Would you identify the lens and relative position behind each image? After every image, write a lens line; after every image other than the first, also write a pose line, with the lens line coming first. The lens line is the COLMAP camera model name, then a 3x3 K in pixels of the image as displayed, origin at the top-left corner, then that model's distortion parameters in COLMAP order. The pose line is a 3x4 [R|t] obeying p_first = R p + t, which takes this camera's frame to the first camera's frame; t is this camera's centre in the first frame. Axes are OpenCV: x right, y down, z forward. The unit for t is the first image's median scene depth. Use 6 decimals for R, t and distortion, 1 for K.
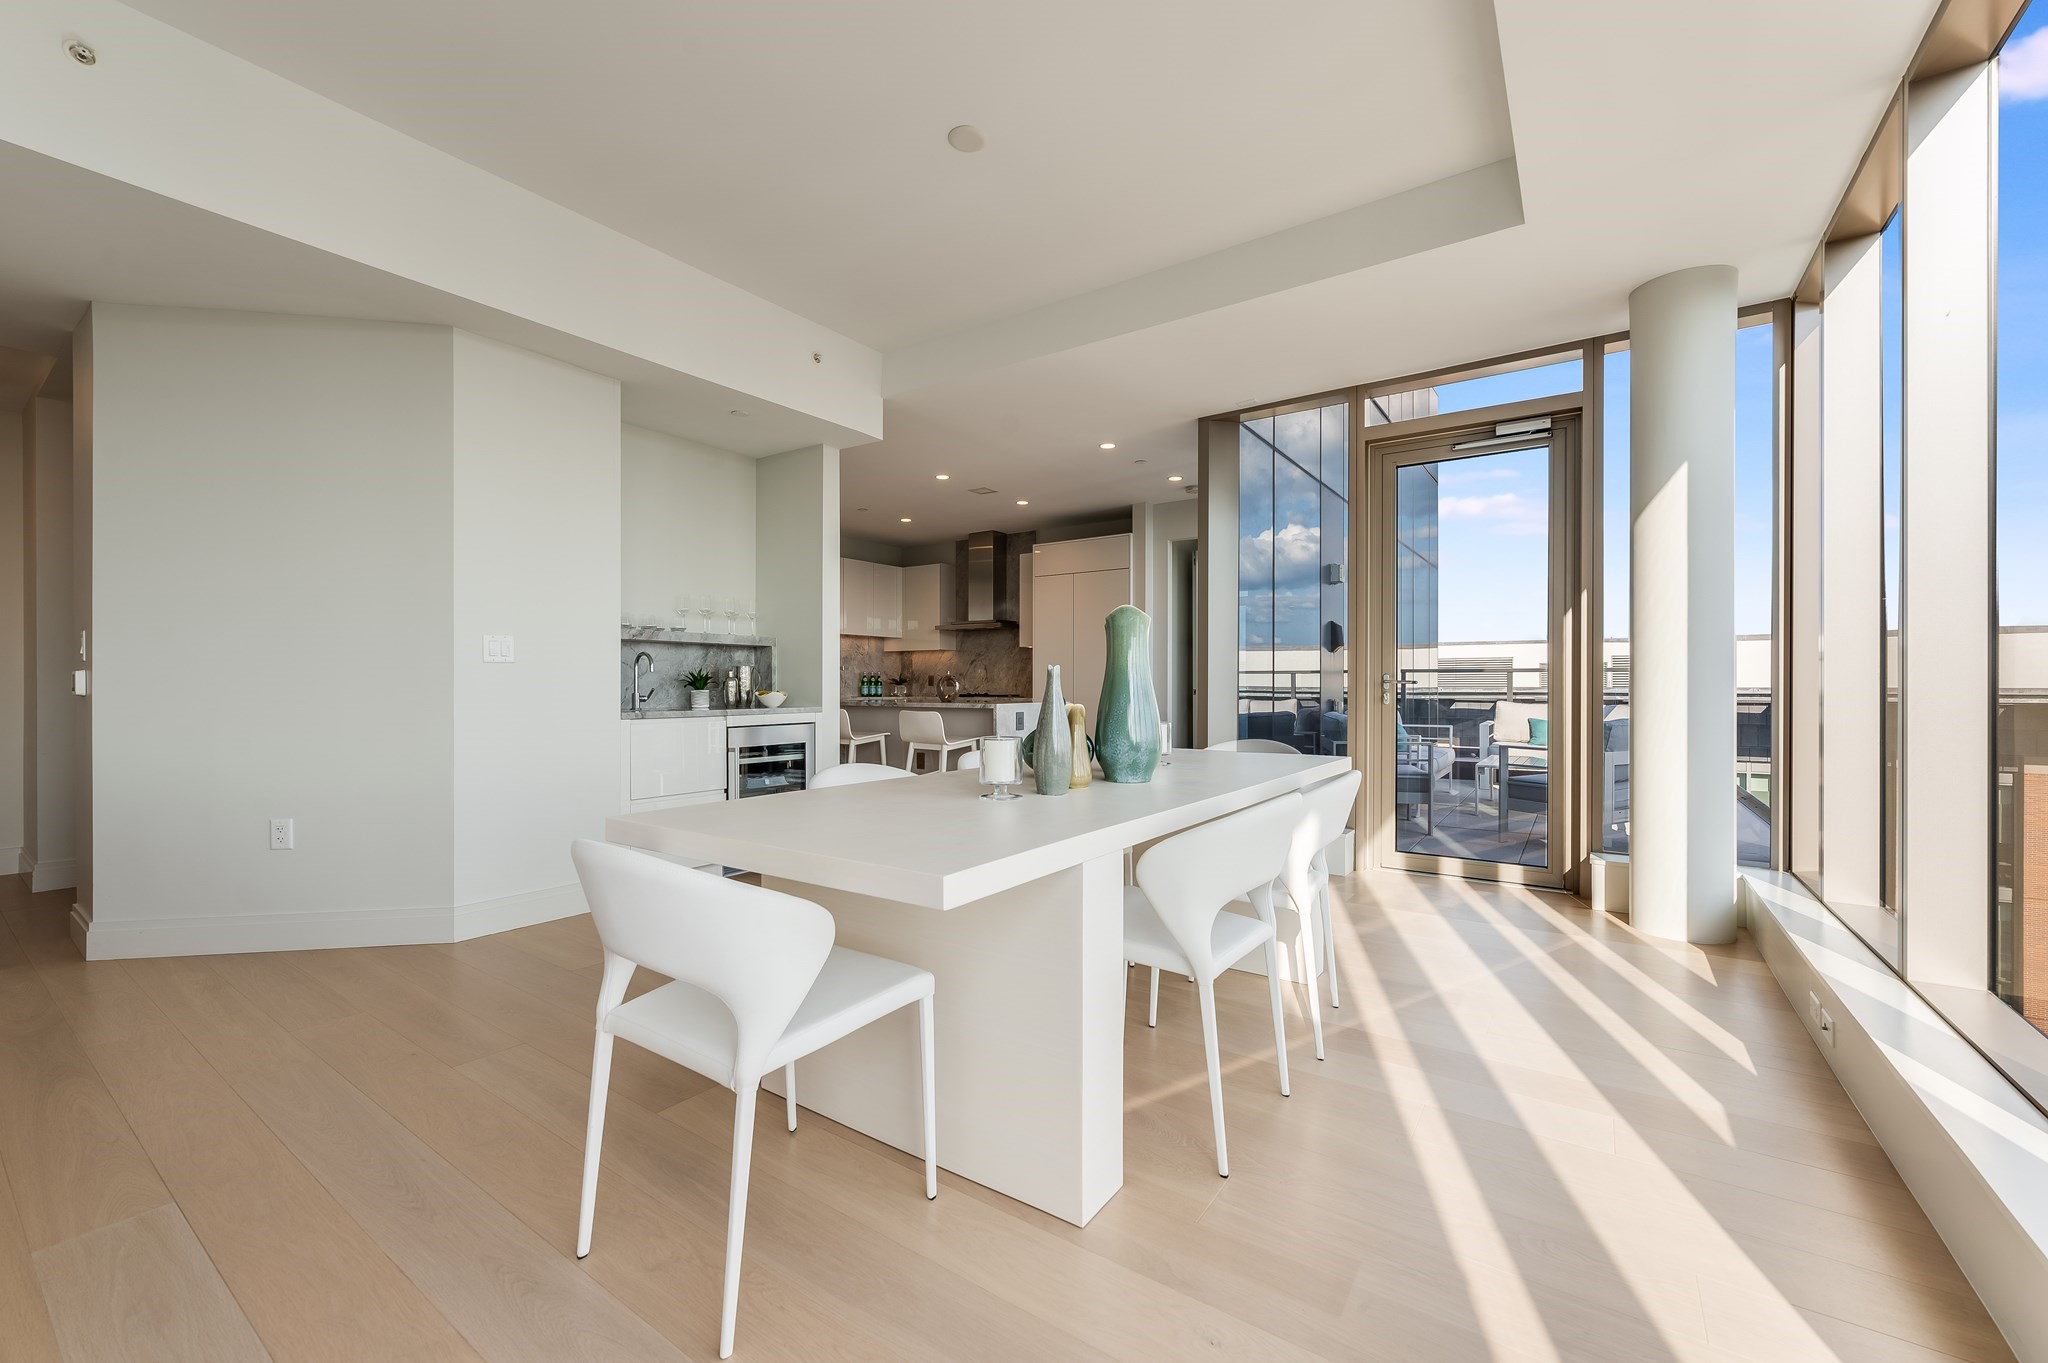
lens RADIAL K [[813.6, 0, 1026.0], [0, 813.6, 685.3], [0, 0, 1]] dist [0.000089, -0.000403]
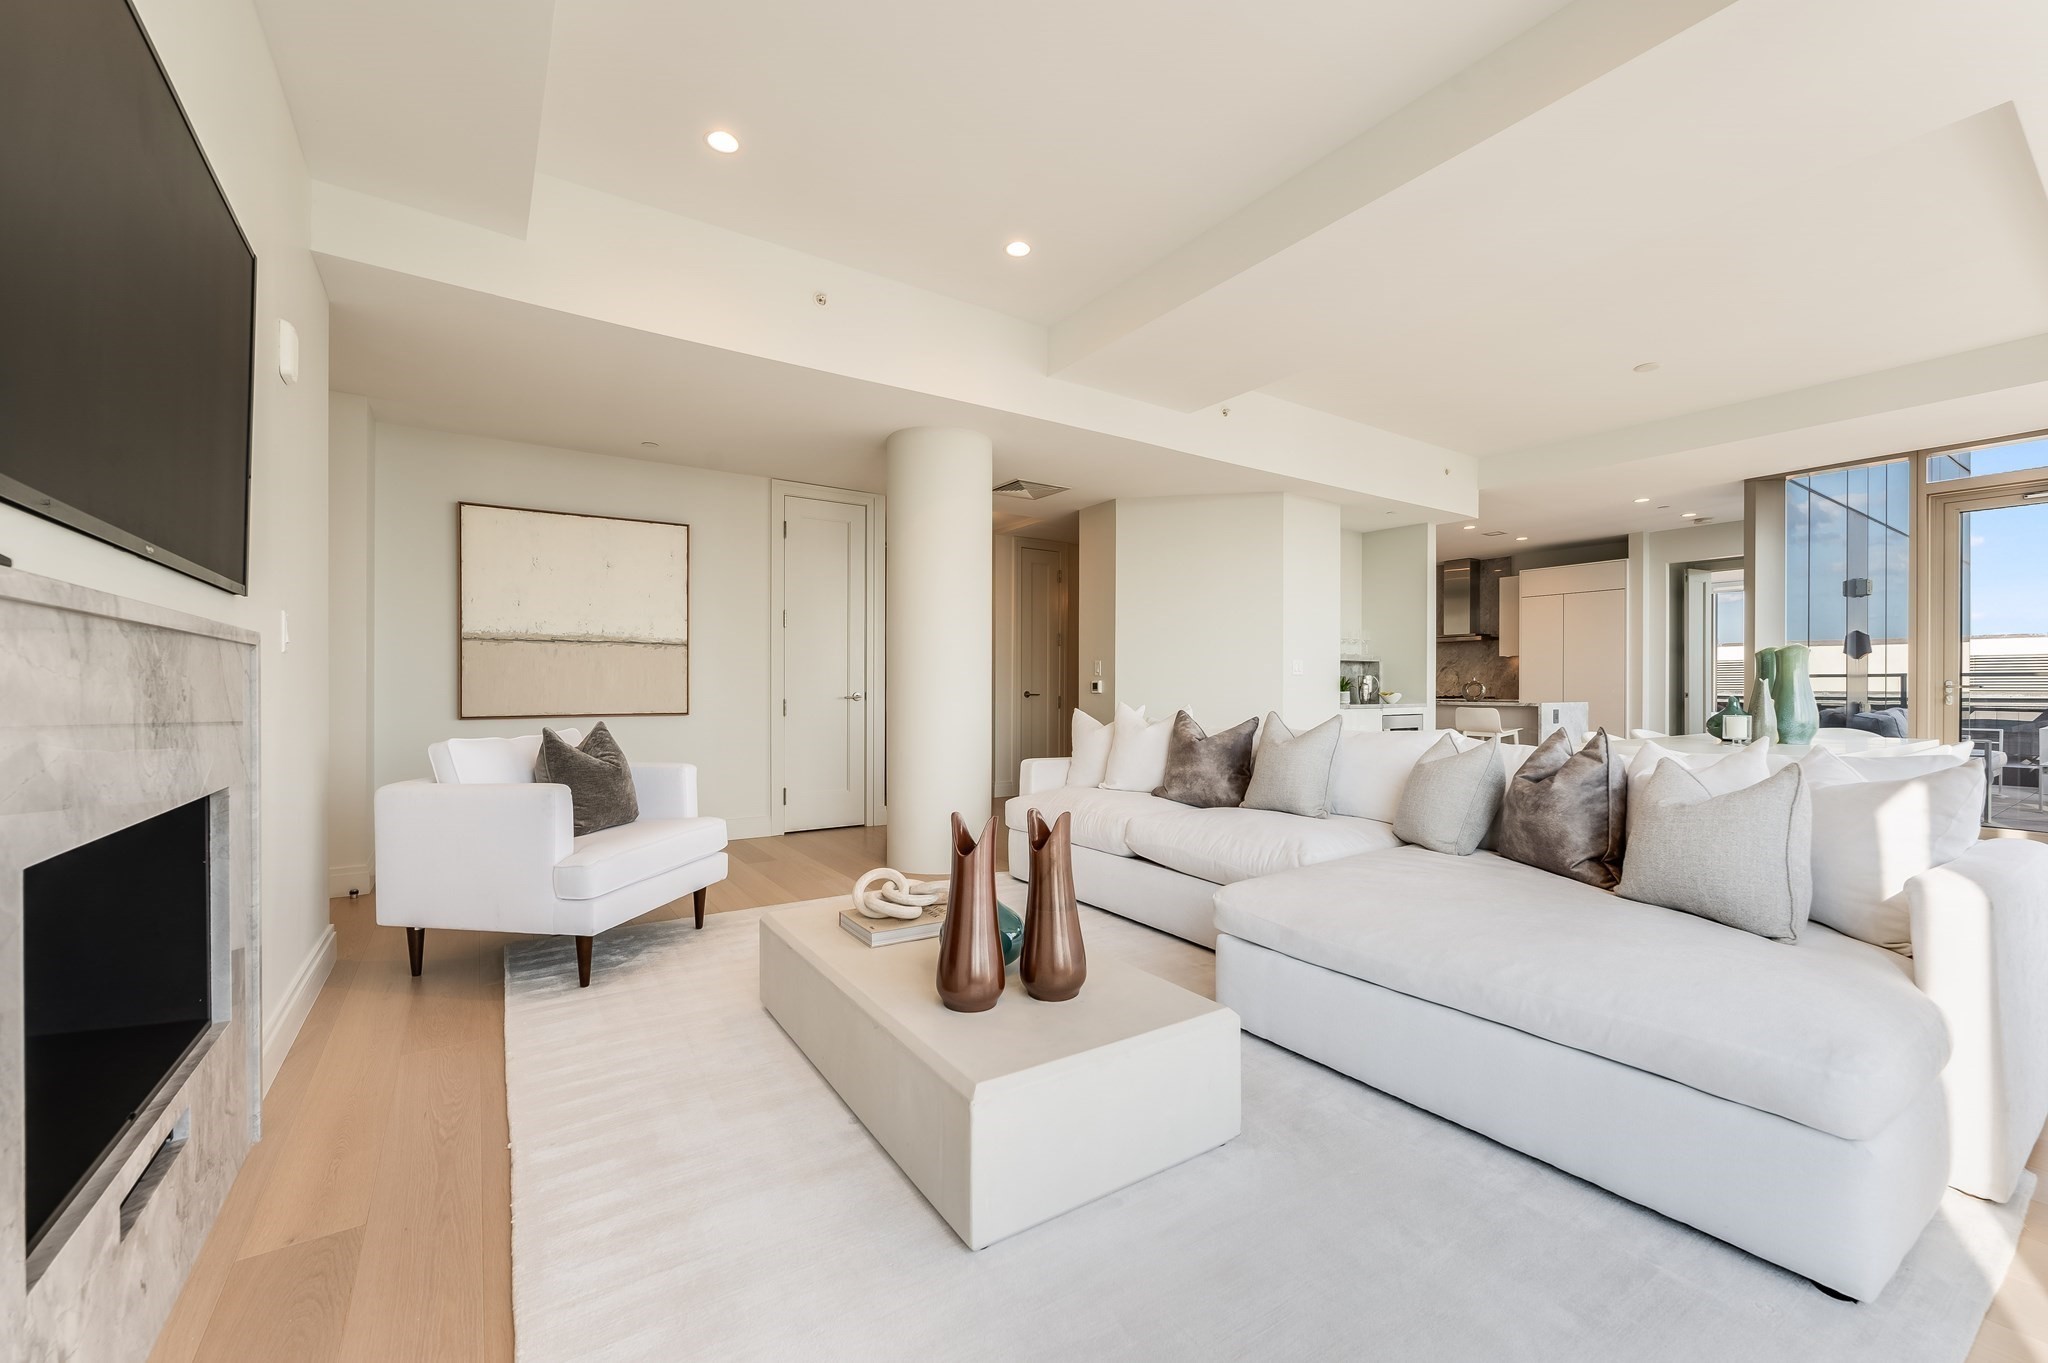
lens RADIAL K [[813.6, 0, 1026.0], [0, 813.6, 685.3], [0, 0, 1]] dist [0.000089, -0.000403]
pose [[0.932131, 0.000756, -0.362121, -0.251035], [-0.002093, 0.999992, -0.003300, 0.000328], [0.362116, 0.003834, 0.932125, -0.395826]]
